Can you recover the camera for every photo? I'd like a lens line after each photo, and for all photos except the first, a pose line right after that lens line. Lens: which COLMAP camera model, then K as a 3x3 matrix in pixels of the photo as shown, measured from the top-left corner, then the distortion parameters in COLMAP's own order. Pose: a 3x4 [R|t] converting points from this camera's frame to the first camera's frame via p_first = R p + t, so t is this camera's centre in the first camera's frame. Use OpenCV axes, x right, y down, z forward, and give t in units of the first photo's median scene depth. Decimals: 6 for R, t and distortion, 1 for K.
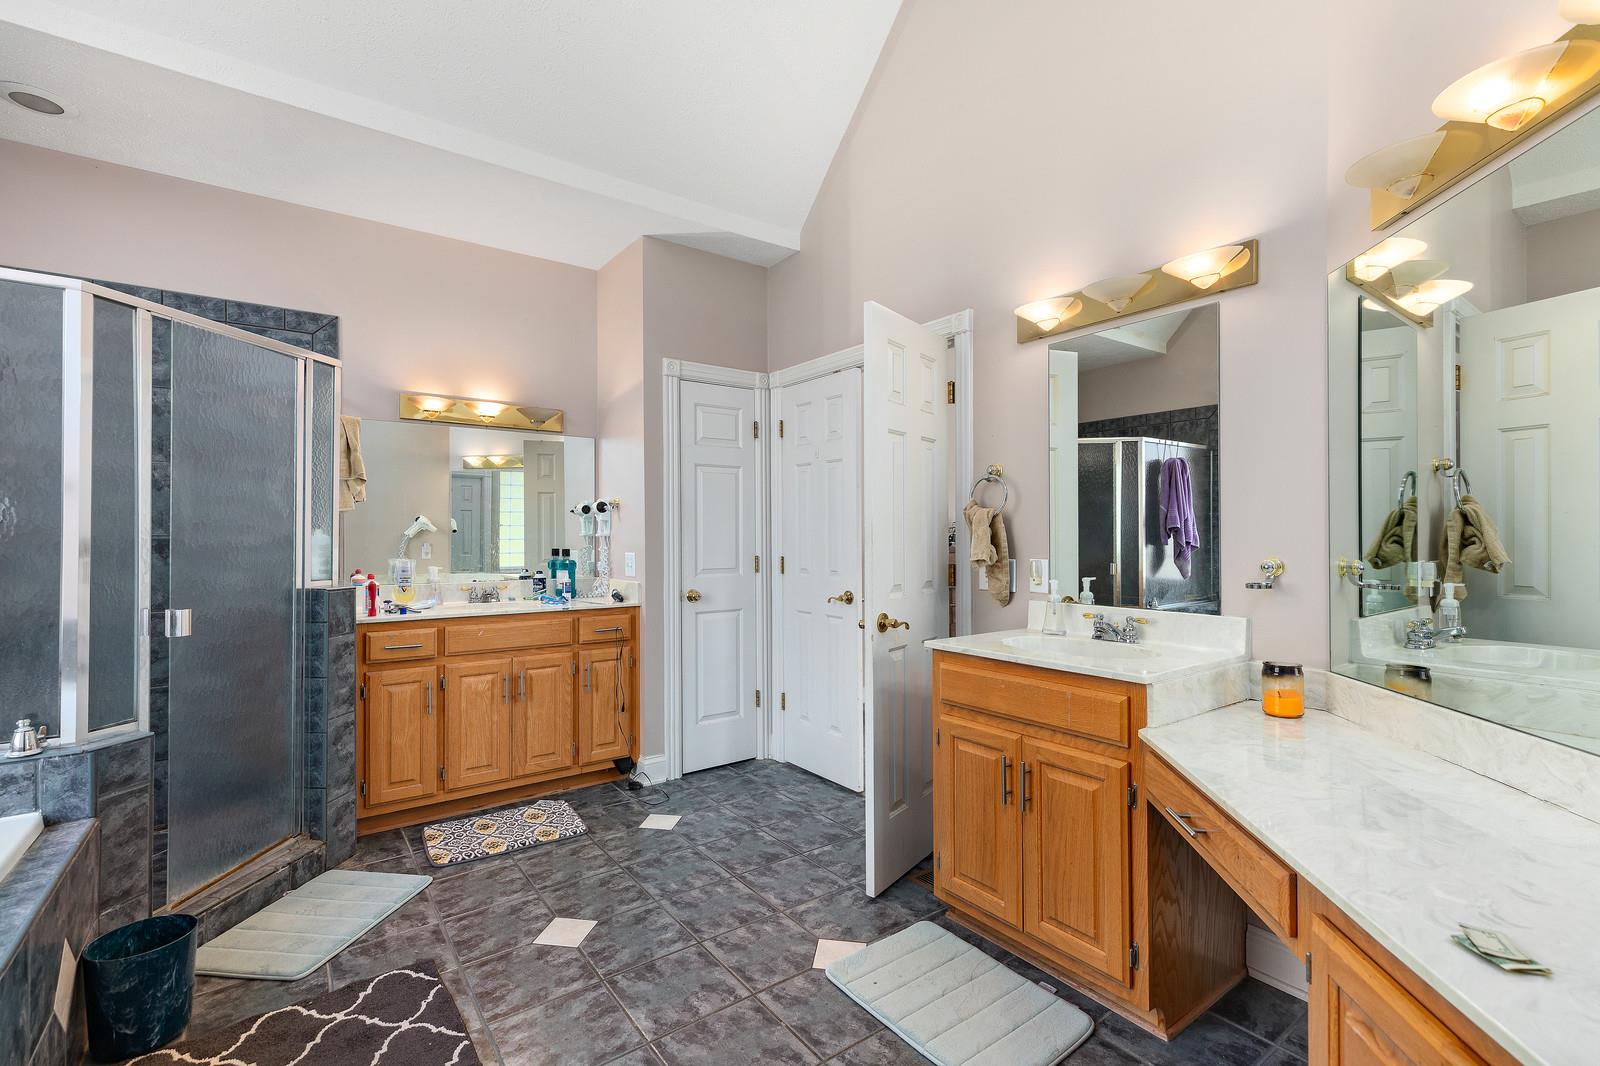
lens RADIAL K [[725.9, 0, 803.0], [0, 725.9, 526.5], [0, 0, 1]] dist [-0.003469, 0.000303]
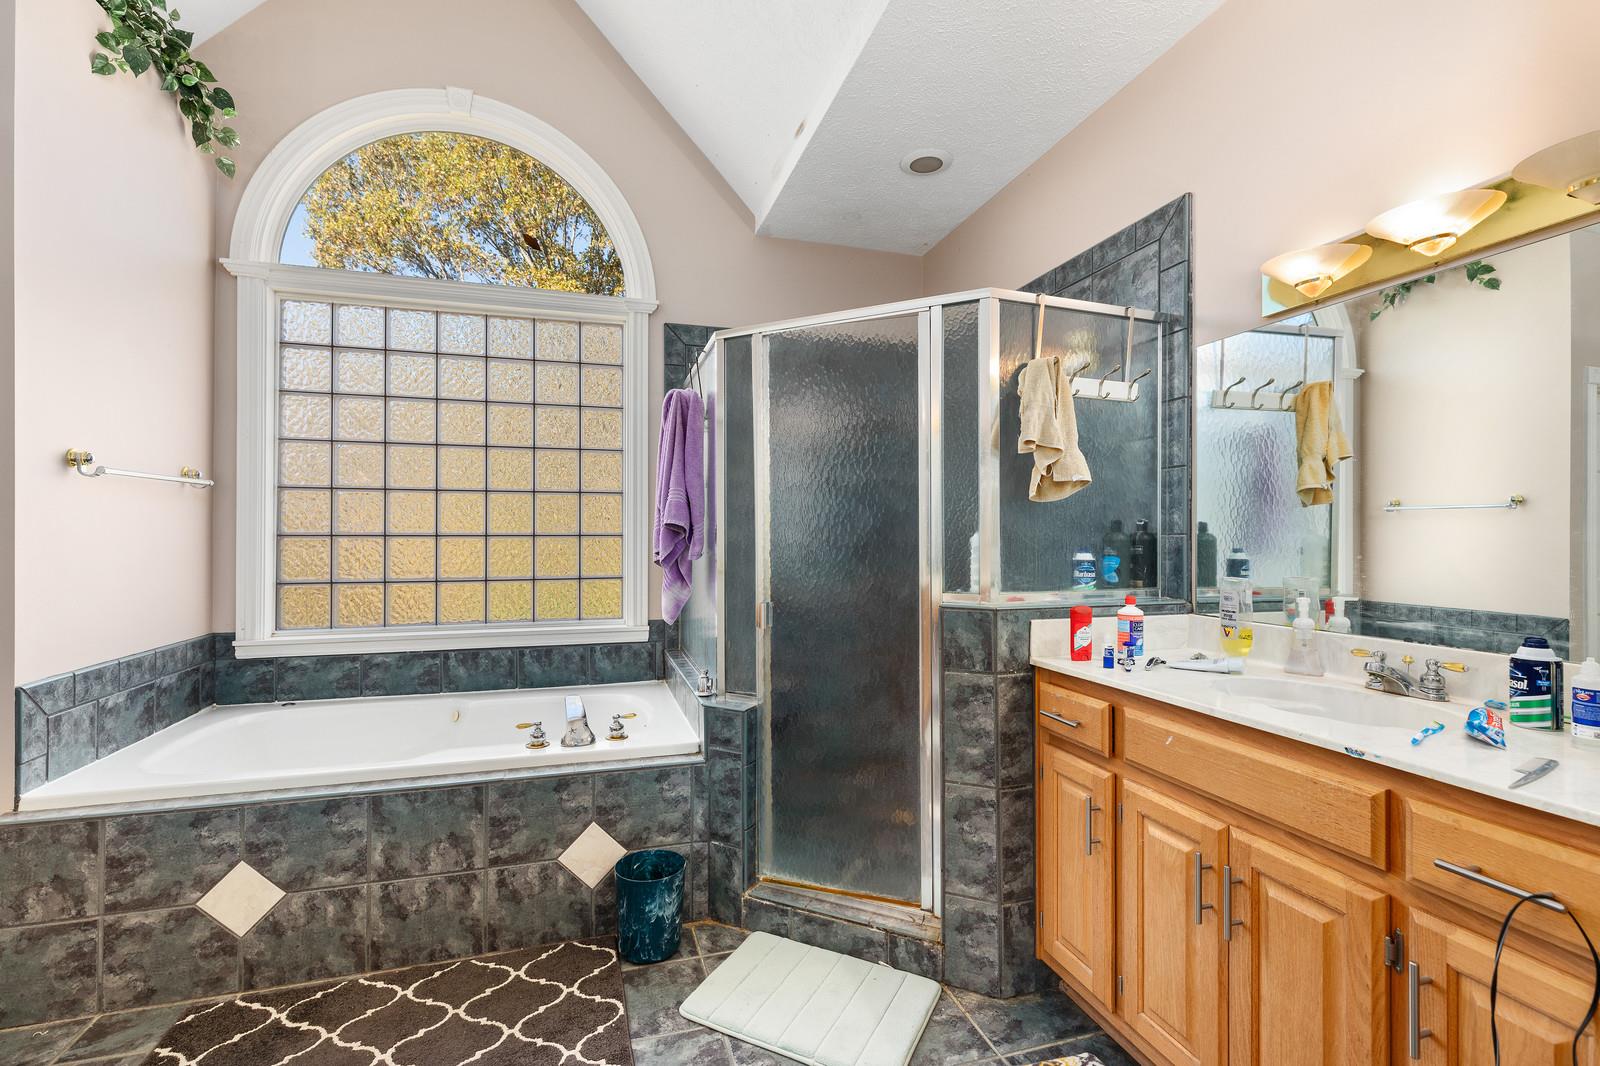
lens RADIAL K [[725.9, 0, 800.0], [0, 725.9, 535.4], [0, 0, 1]] dist [-0.003469, 0.000303]
pose [[-0.312224, 0.005737, -0.949991, 0.089488], [0.000456, 0.999983, 0.005889, 0.010080], [0.950009, 0.001406, -0.312221, 1.019046]]
